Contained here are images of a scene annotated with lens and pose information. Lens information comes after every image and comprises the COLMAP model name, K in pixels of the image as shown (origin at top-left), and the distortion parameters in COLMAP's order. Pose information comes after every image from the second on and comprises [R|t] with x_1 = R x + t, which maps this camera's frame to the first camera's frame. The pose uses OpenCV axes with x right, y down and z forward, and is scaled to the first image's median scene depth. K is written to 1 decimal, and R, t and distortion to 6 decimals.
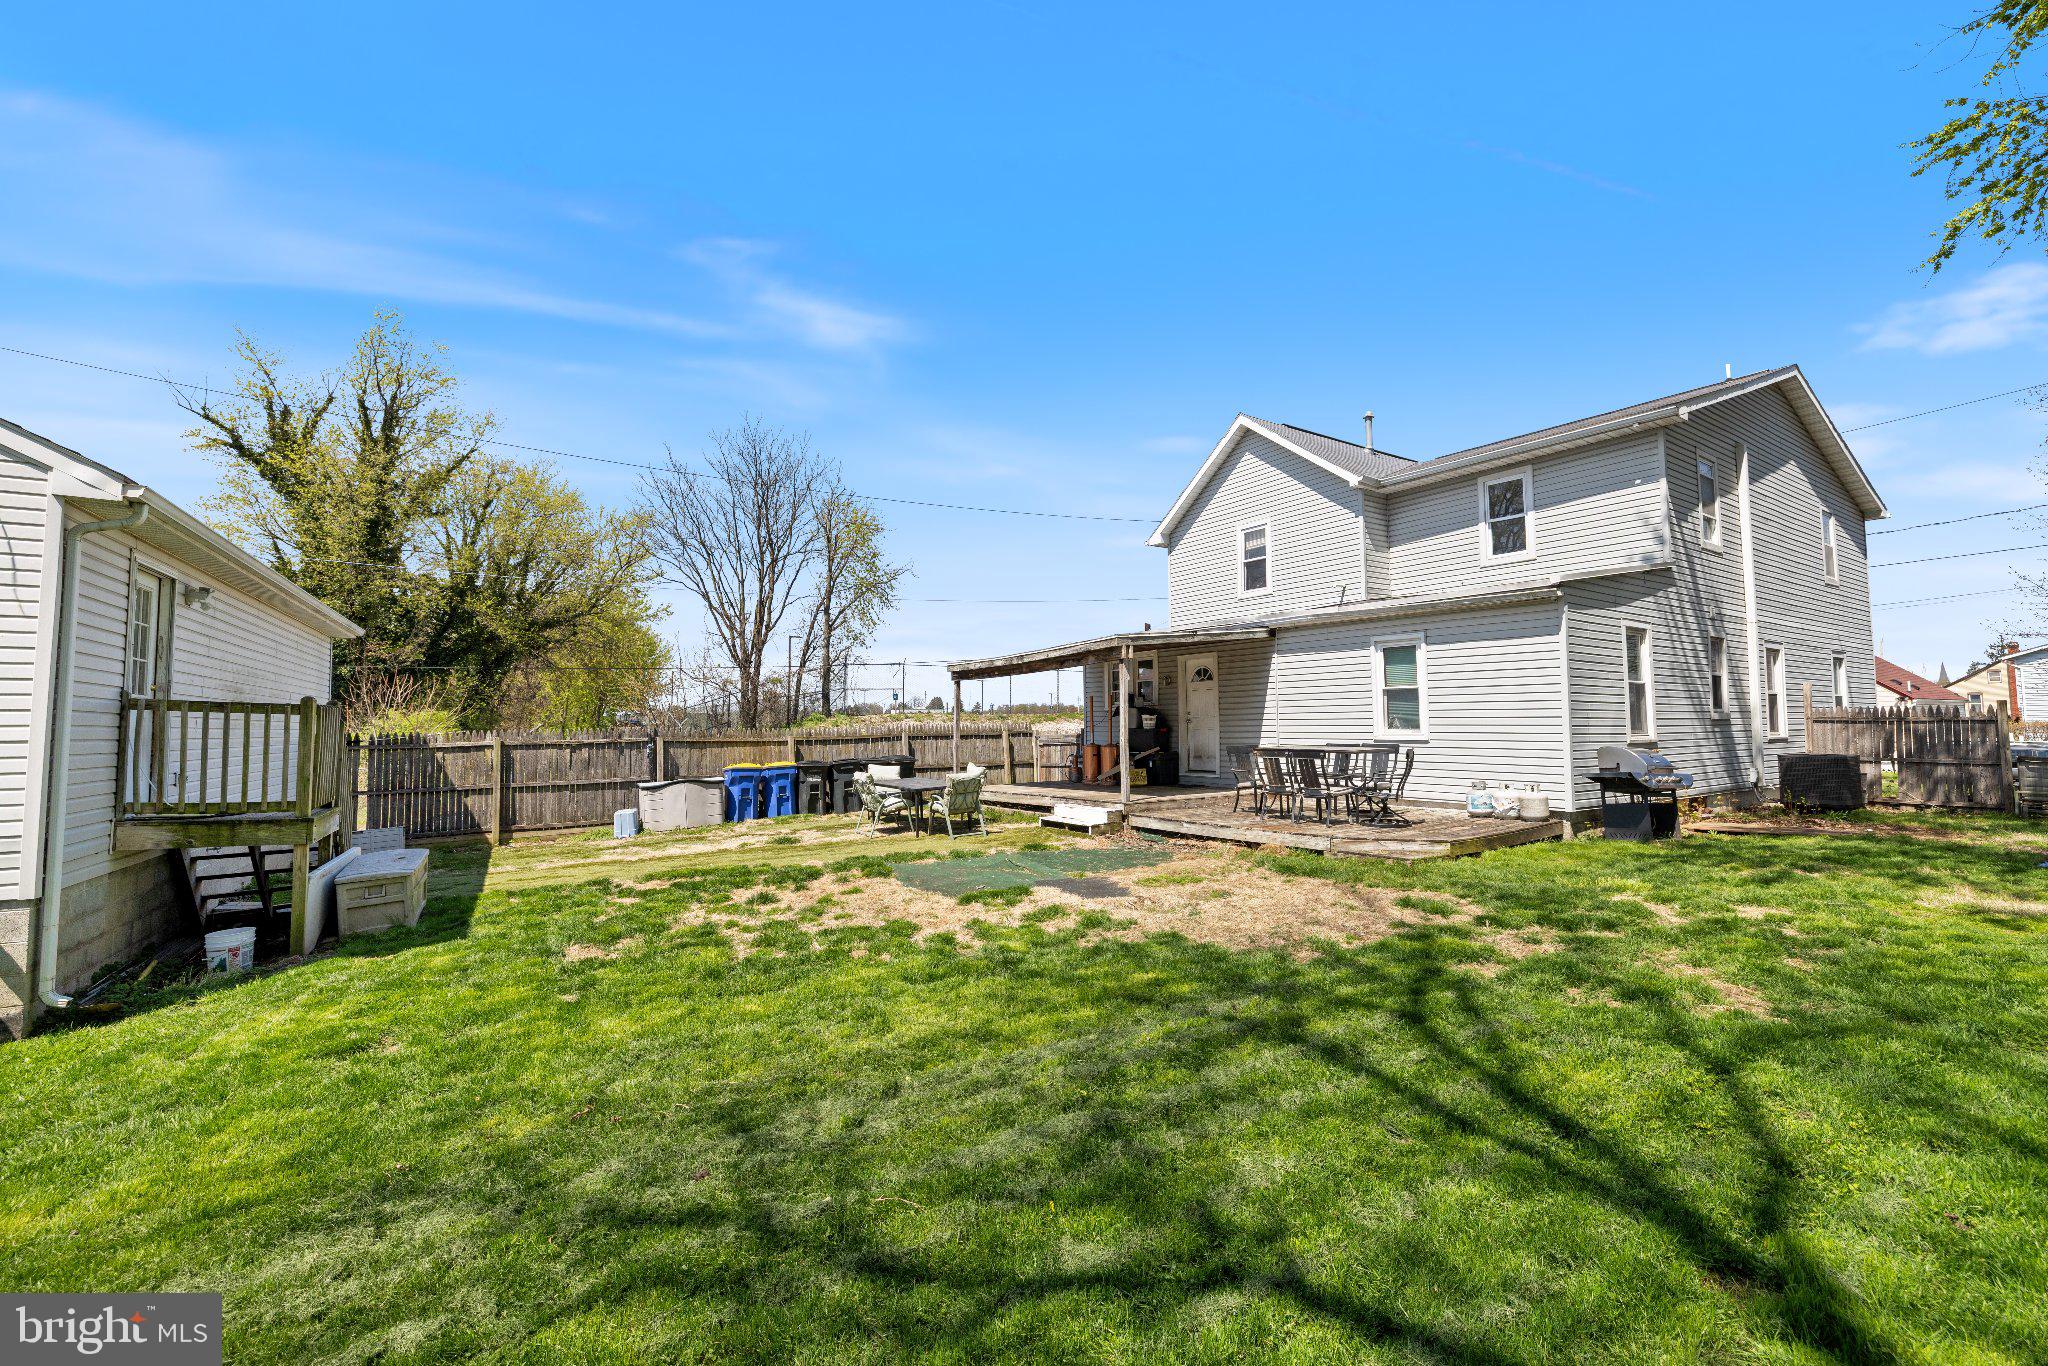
lens RADIAL K [[872.3, 0, 1011.4], [0, 872.3, 703.2], [0, 0, 1]] dist [-0.001049, -0.000130]
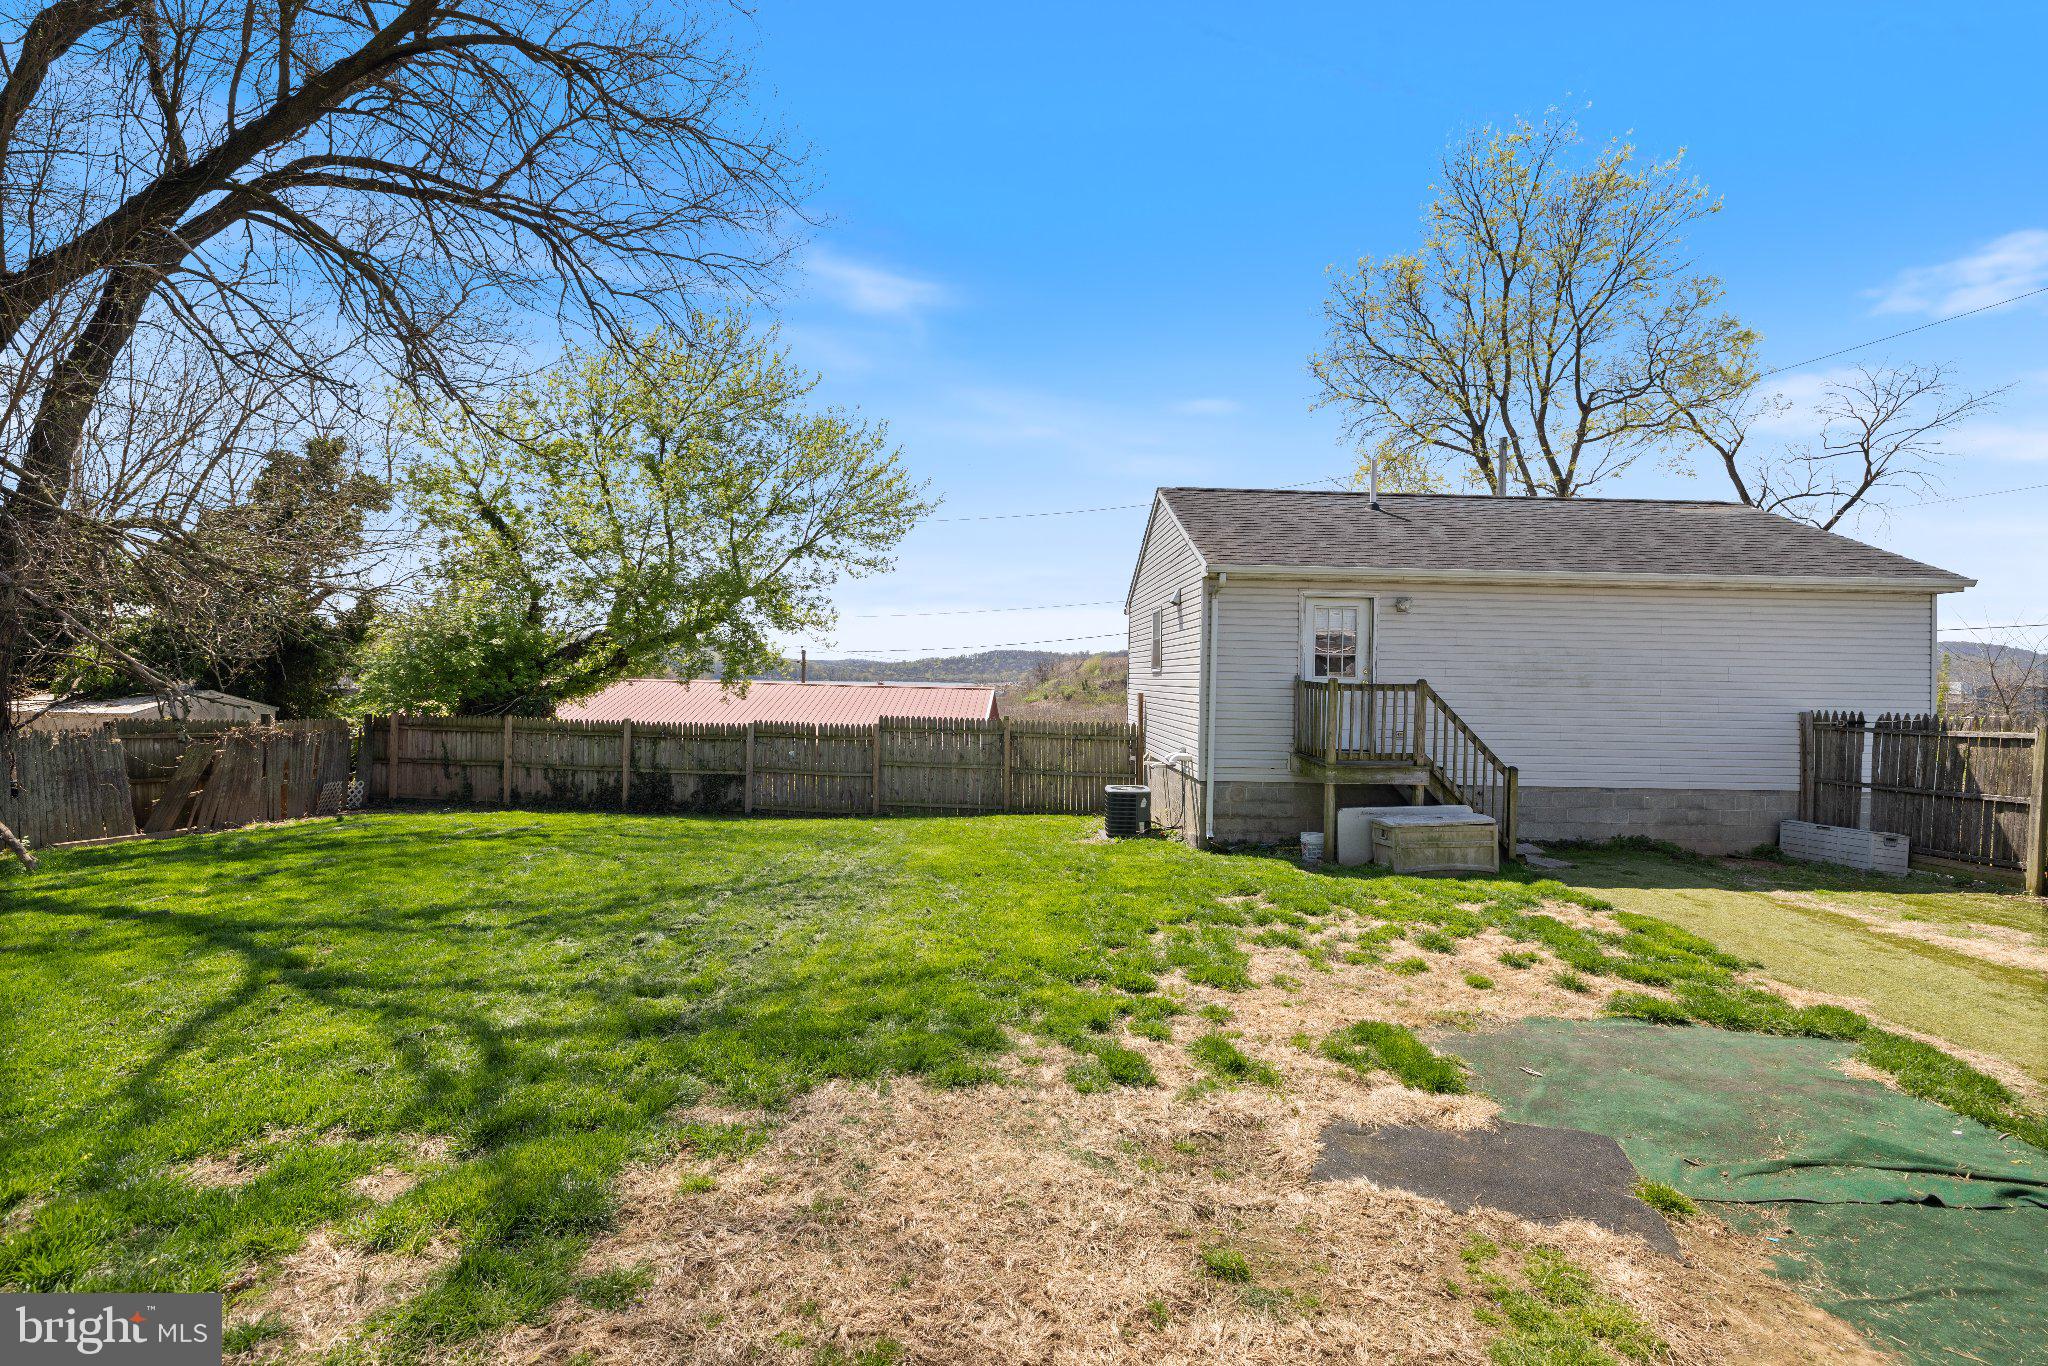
lens RADIAL K [[872.3, 0, 1011.4], [0, 872.3, 703.2], [0, 0, 1]] dist [-0.001049, -0.000130]
pose [[-0.479704, 0.009053, -0.877384, 0.807046], [0.014862, 0.999887, 0.002192, 0.026149], [0.877305, -0.011988, -0.479784, 1.535108]]
